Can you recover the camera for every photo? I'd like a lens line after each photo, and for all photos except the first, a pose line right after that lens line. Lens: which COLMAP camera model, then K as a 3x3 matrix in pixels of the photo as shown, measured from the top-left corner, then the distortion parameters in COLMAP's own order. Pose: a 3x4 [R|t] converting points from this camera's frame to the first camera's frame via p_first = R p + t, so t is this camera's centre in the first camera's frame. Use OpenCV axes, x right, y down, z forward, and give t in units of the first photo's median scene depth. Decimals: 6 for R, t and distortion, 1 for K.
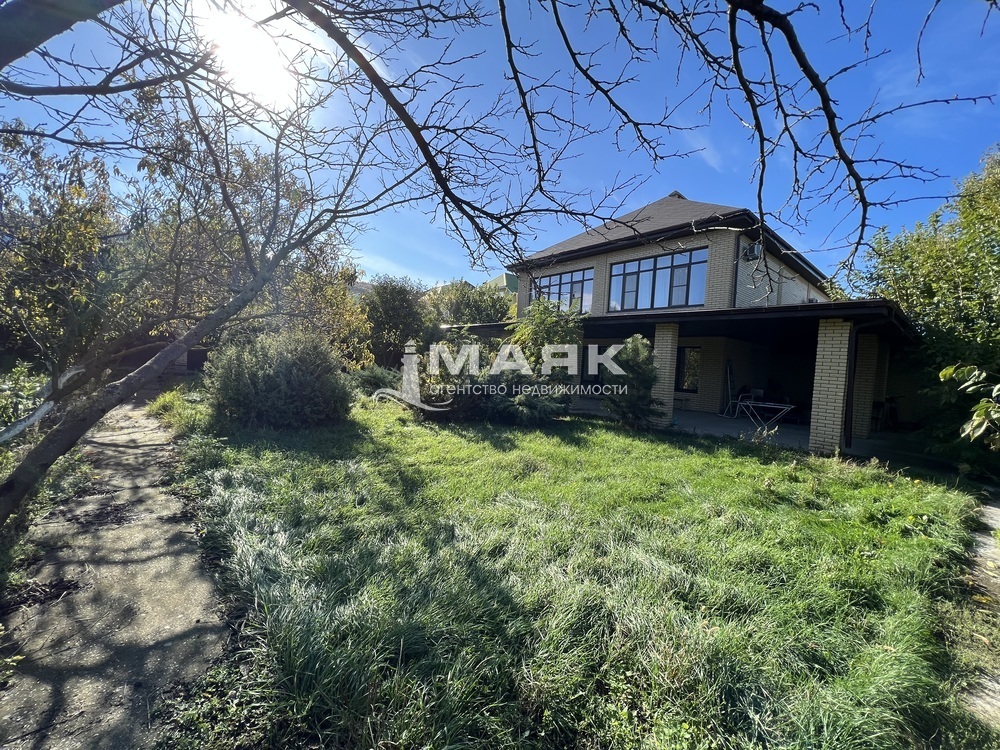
lens RADIAL K [[397.1, 0, 506.1], [0, 397.1, 373.4], [0, 0, 1]] dist [-0.002471, 0.000377]
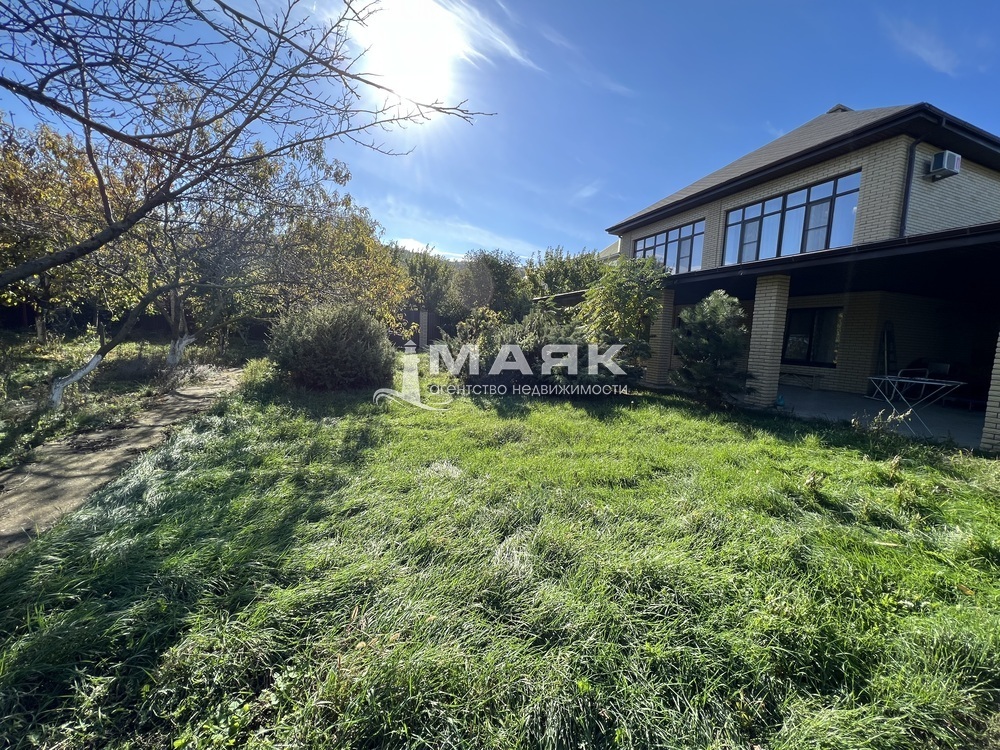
lens RADIAL K [[397.1, 0, 501.1], [0, 397.1, 375.4], [0, 0, 1]] dist [-0.002471, 0.000377]
pose [[0.940088, 0.016487, -0.340533, 0.229519], [0.003860, 0.998251, 0.058987, 0.028929], [0.340910, -0.056768, 0.938380, 0.103389]]
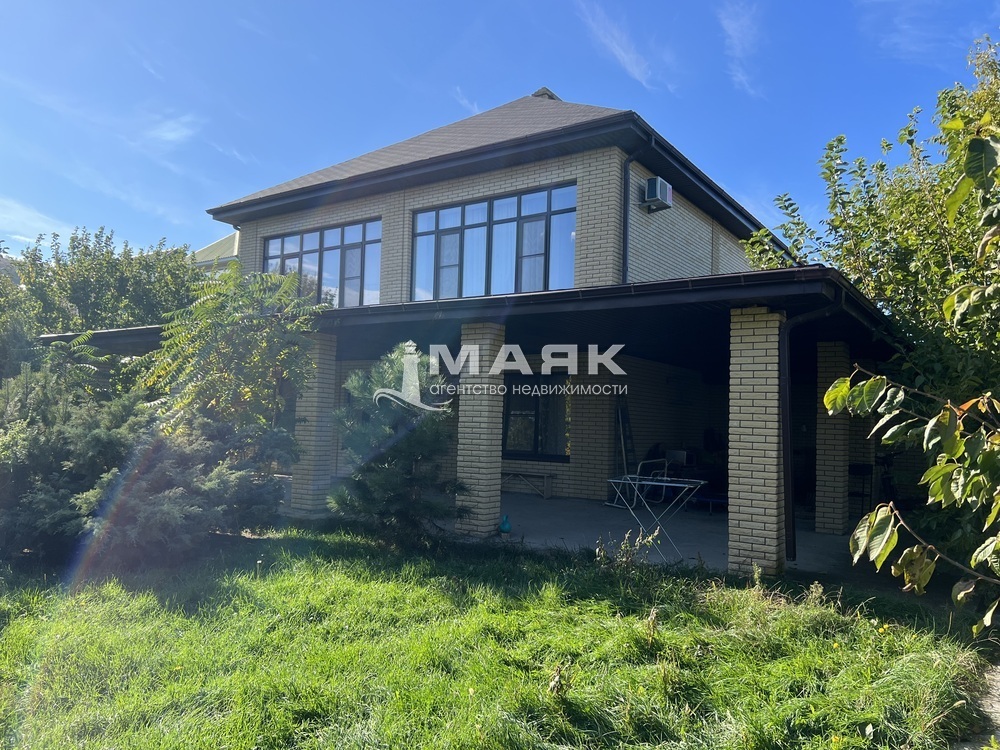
lens RADIAL K [[750.7, 0, 504.7], [0, 750.7, 381.5], [0, 0, 1]] dist [0.057583, -0.057659]
pose [[0.963060, -0.016951, 0.268754, 0.242341], [0.035537, 0.997288, -0.064443, 0.009444], [-0.266933, 0.071613, 0.961051, 0.144678]]
